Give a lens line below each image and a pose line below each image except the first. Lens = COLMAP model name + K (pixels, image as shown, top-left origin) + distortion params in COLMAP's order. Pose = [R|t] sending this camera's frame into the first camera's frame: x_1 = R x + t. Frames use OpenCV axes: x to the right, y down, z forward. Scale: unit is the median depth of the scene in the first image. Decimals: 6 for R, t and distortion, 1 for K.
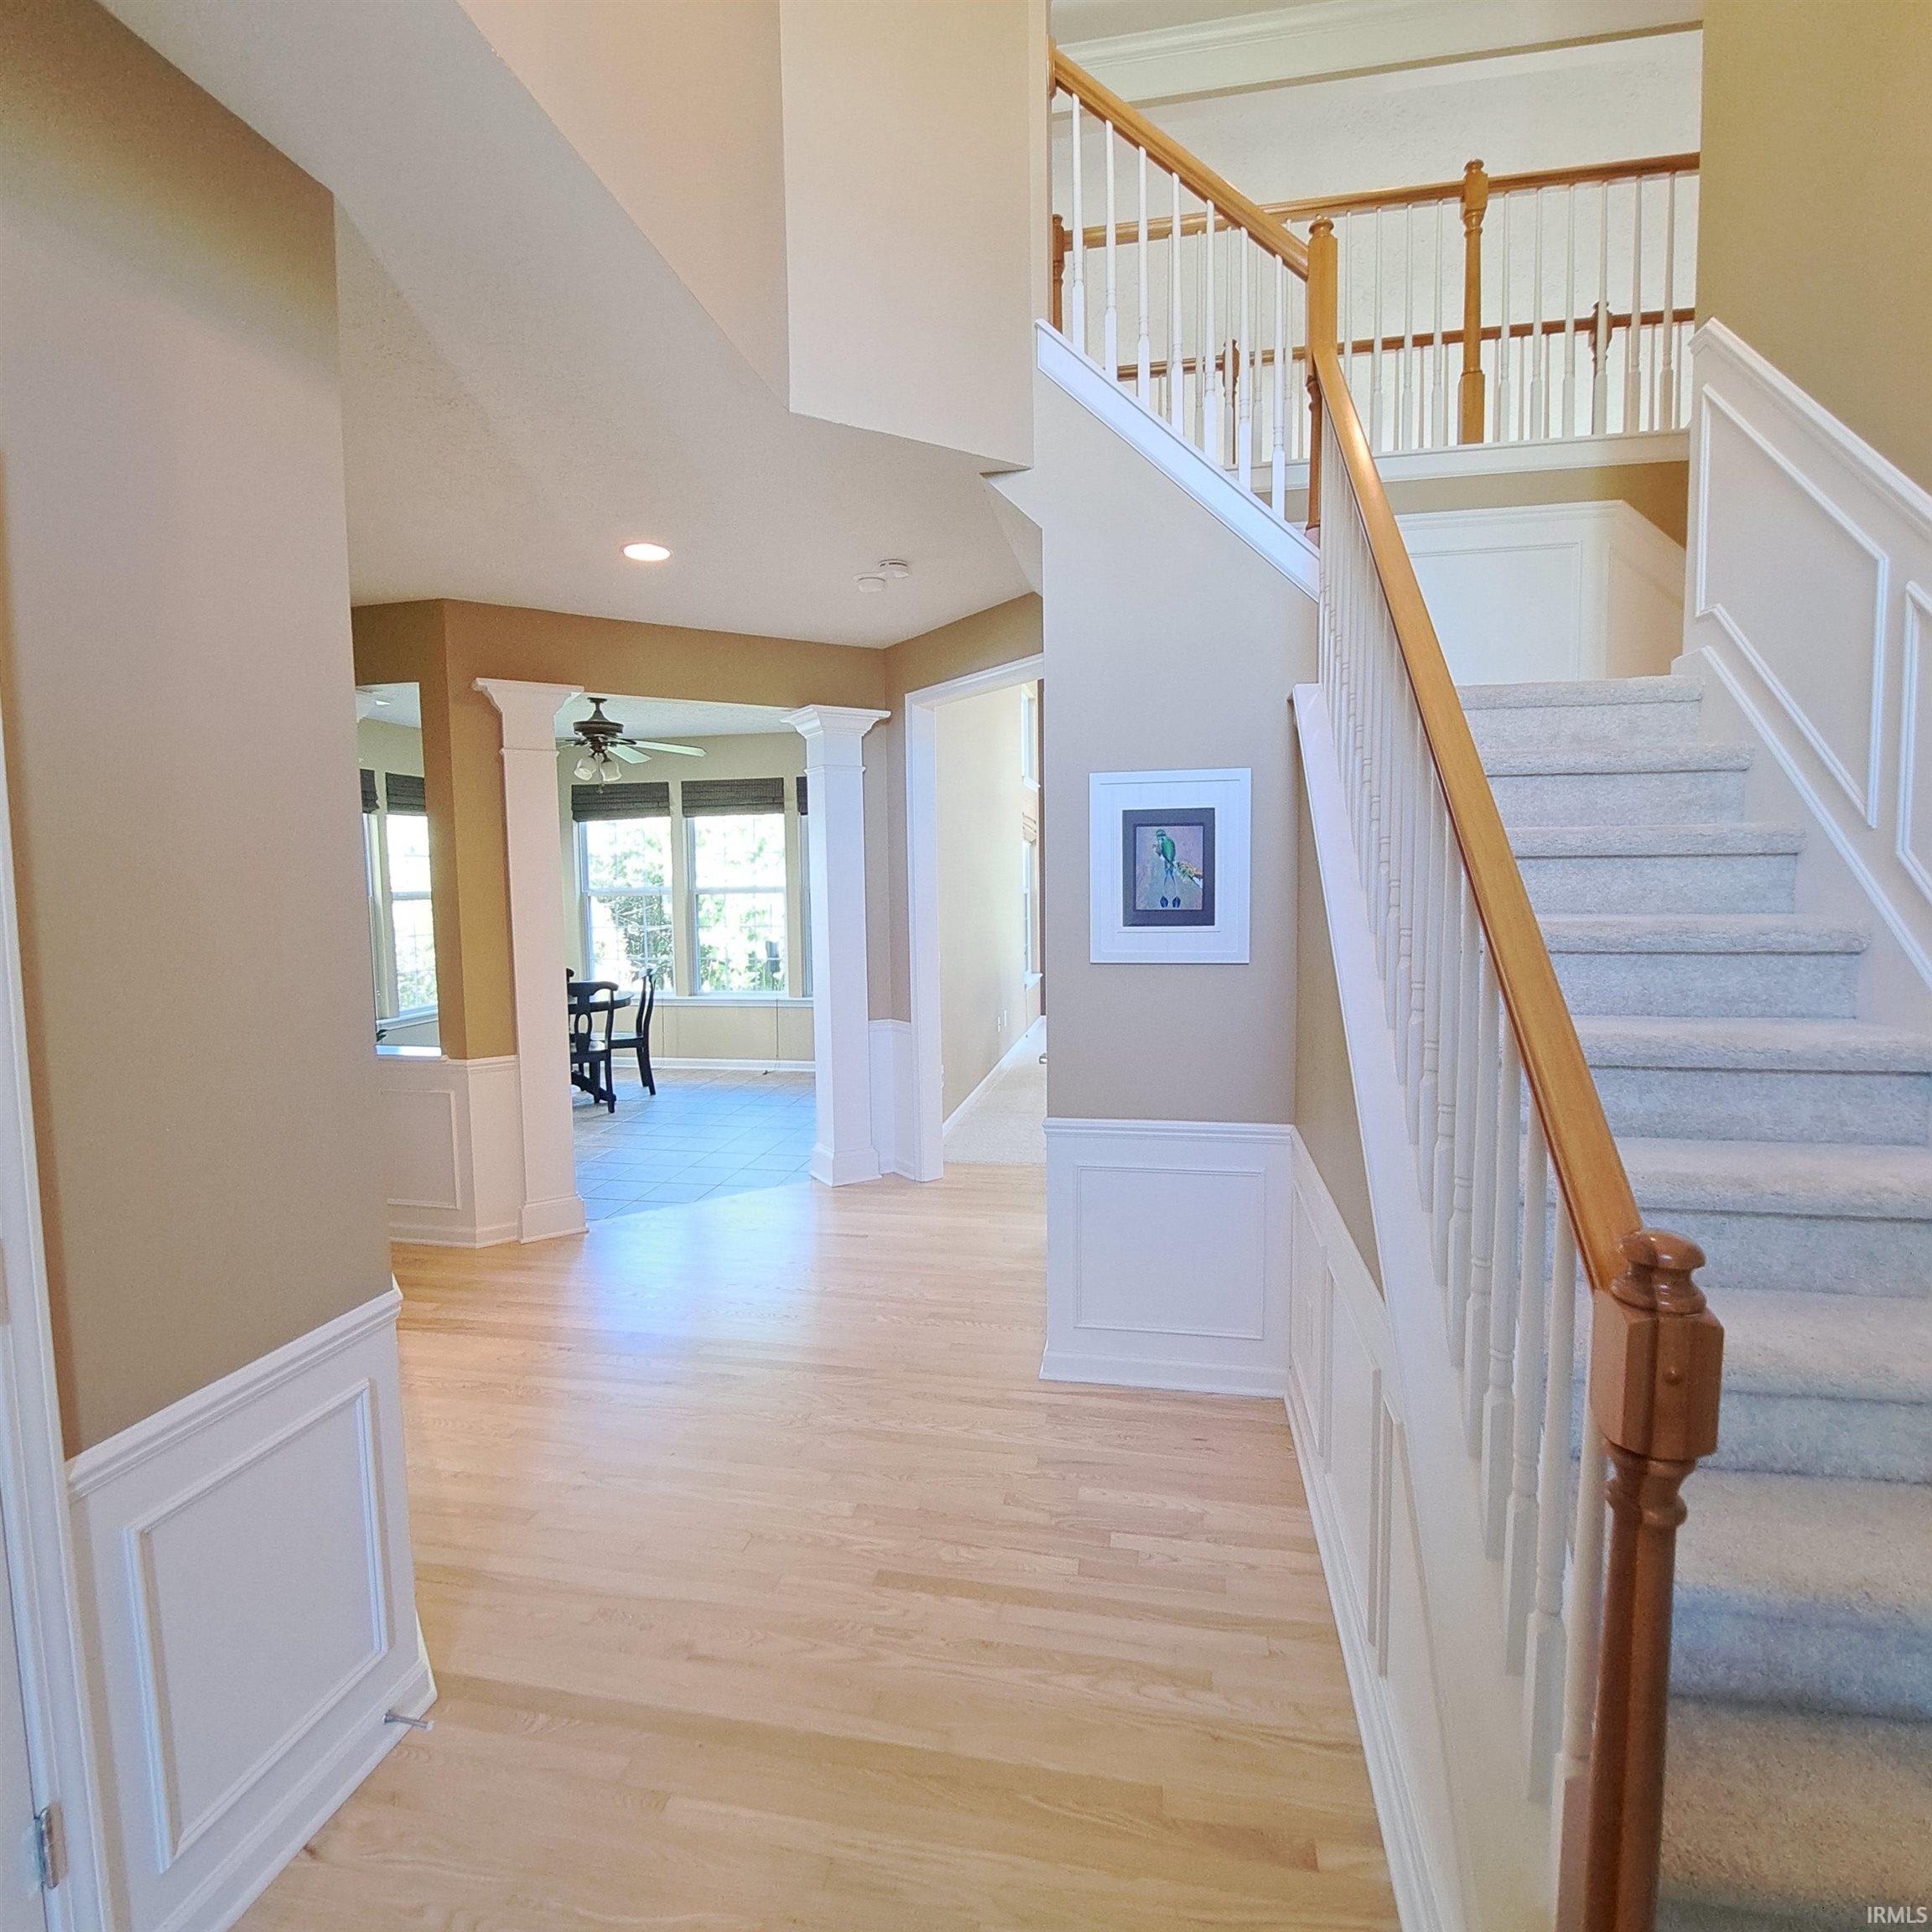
lens RADIAL K [[1029.6, 0, 963.8], [0, 1029.6, 959.3], [0, 0, 1]] dist [-0.018216, -0.000538]
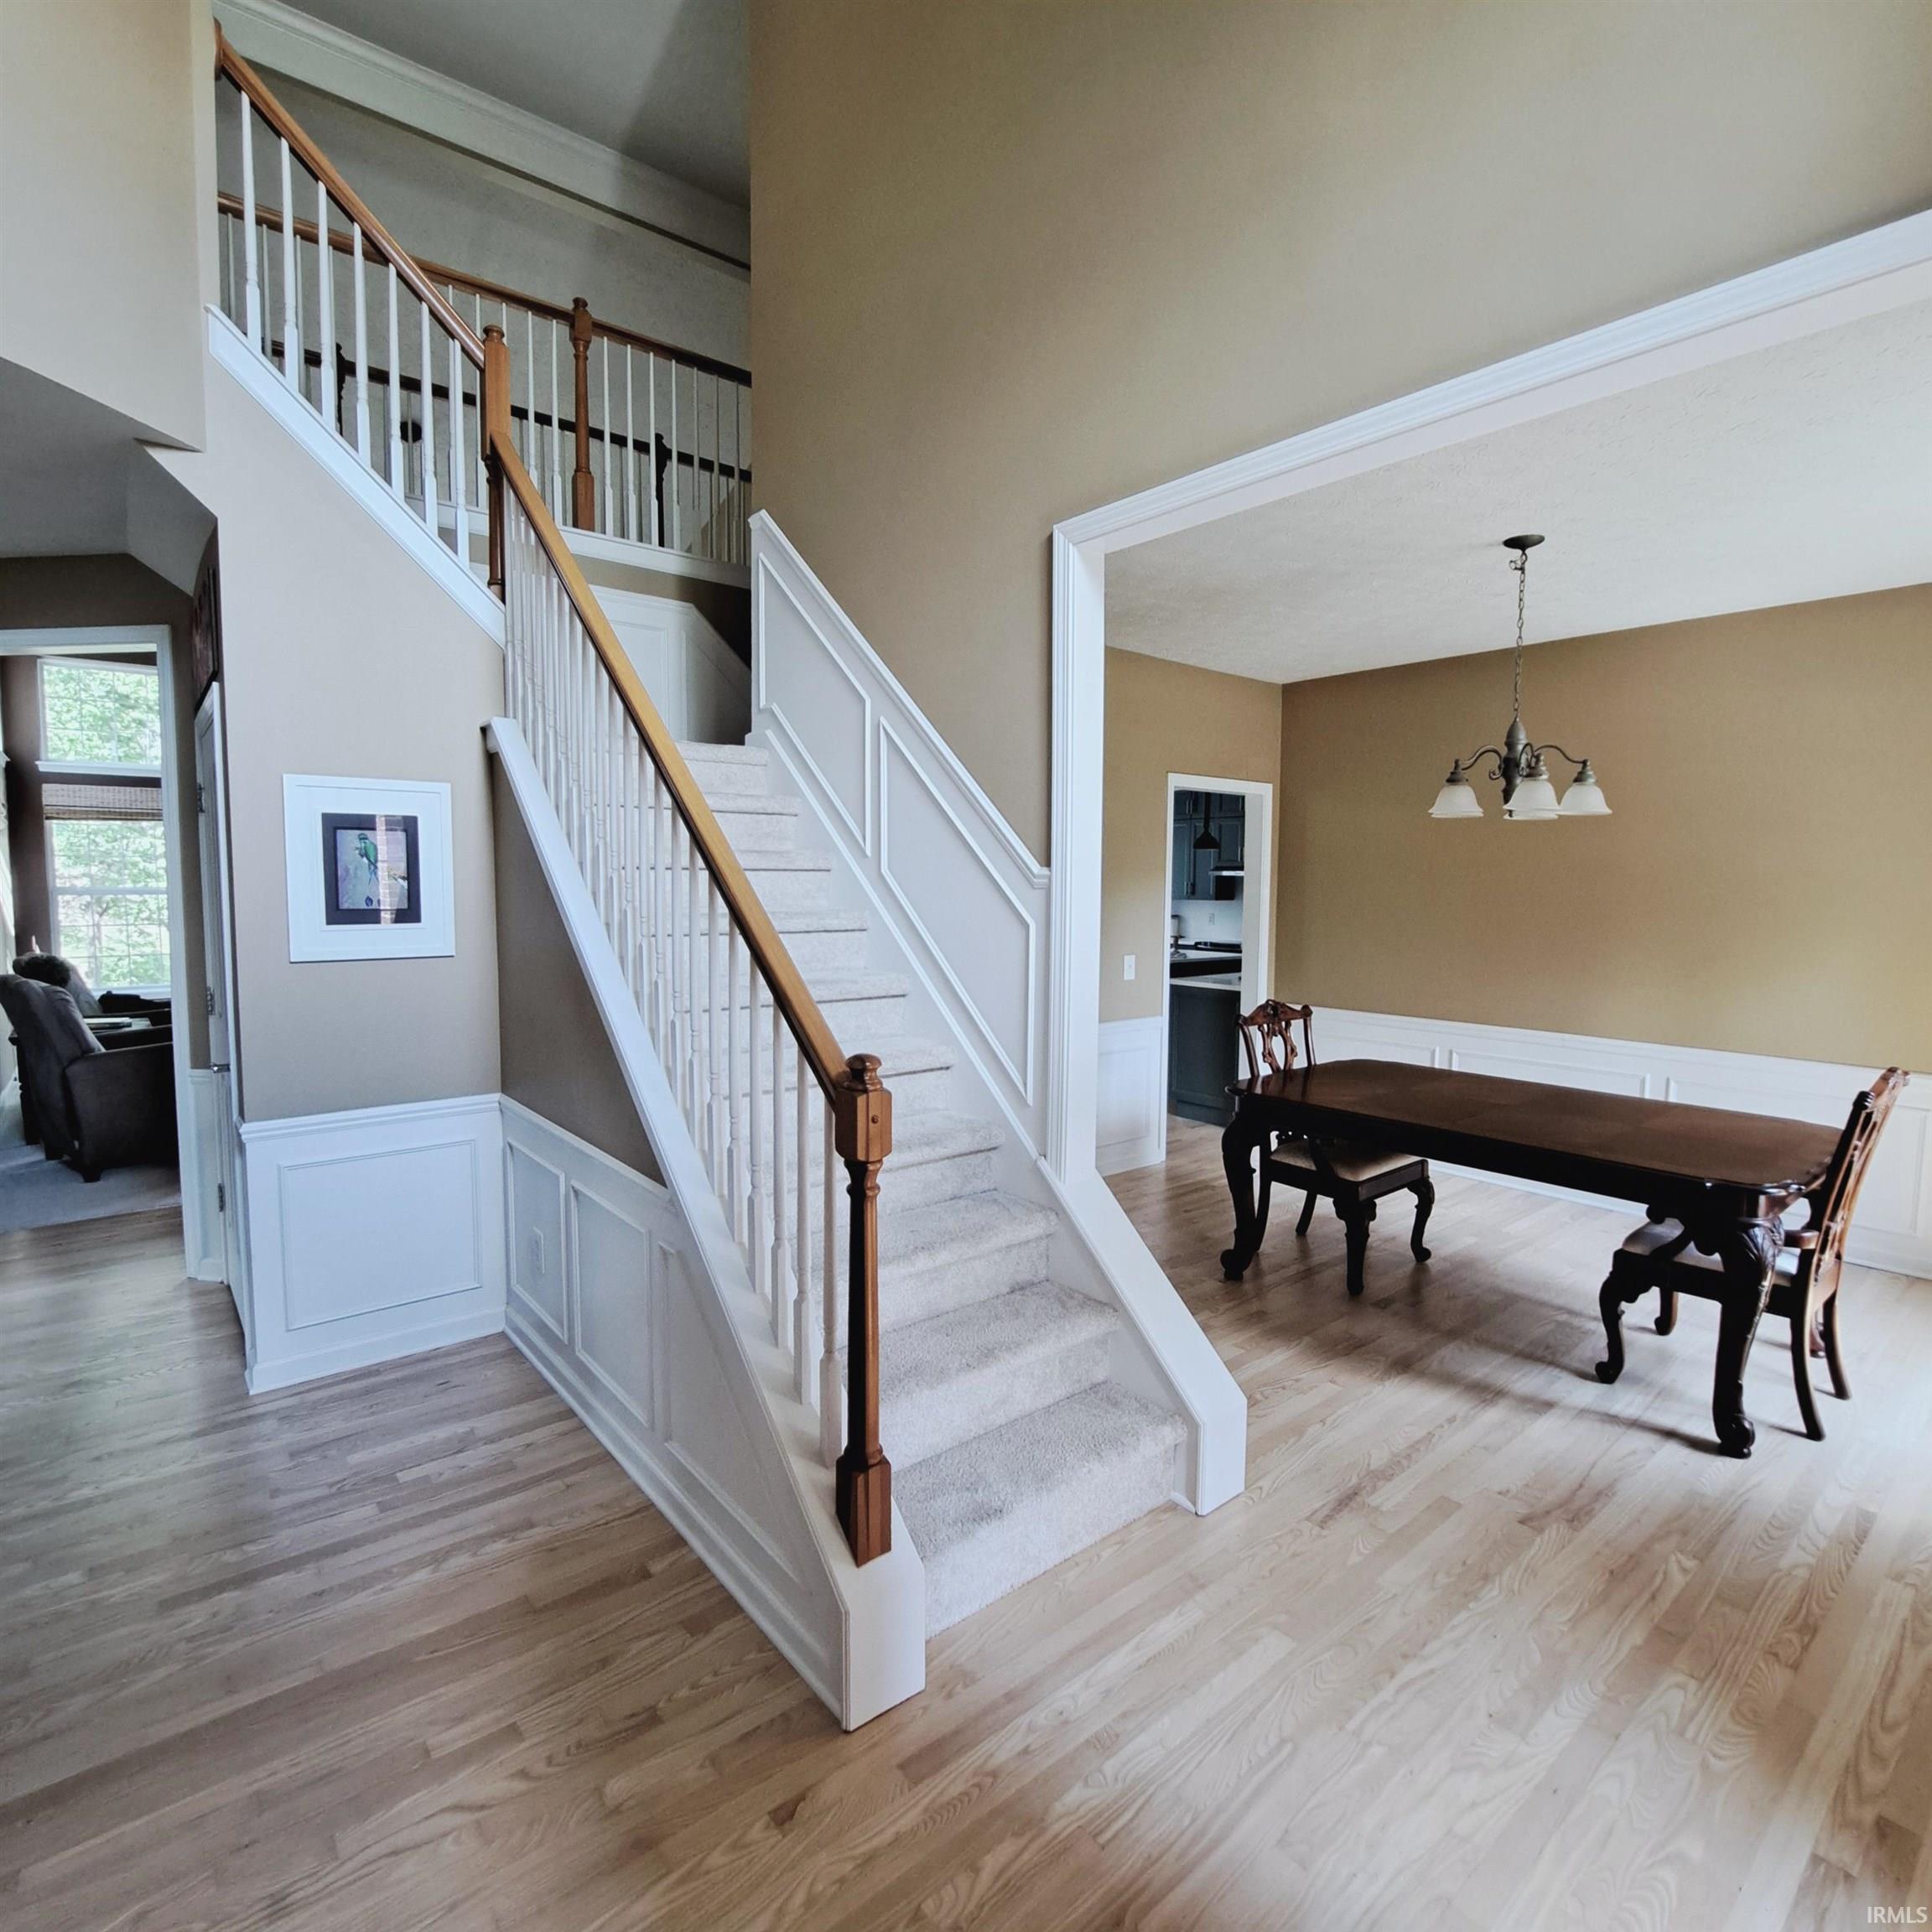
lens RADIAL K [[1029.6, 0, 963.8], [0, 1029.6, 959.3], [0, 0, 1]] dist [-0.018216, -0.000538]
pose [[0.629319, -0.042068, 0.776008, -0.255035], [0.048063, 0.998729, 0.015164, 0.018704], [-0.775660, 0.027755, 0.630541, -0.152042]]
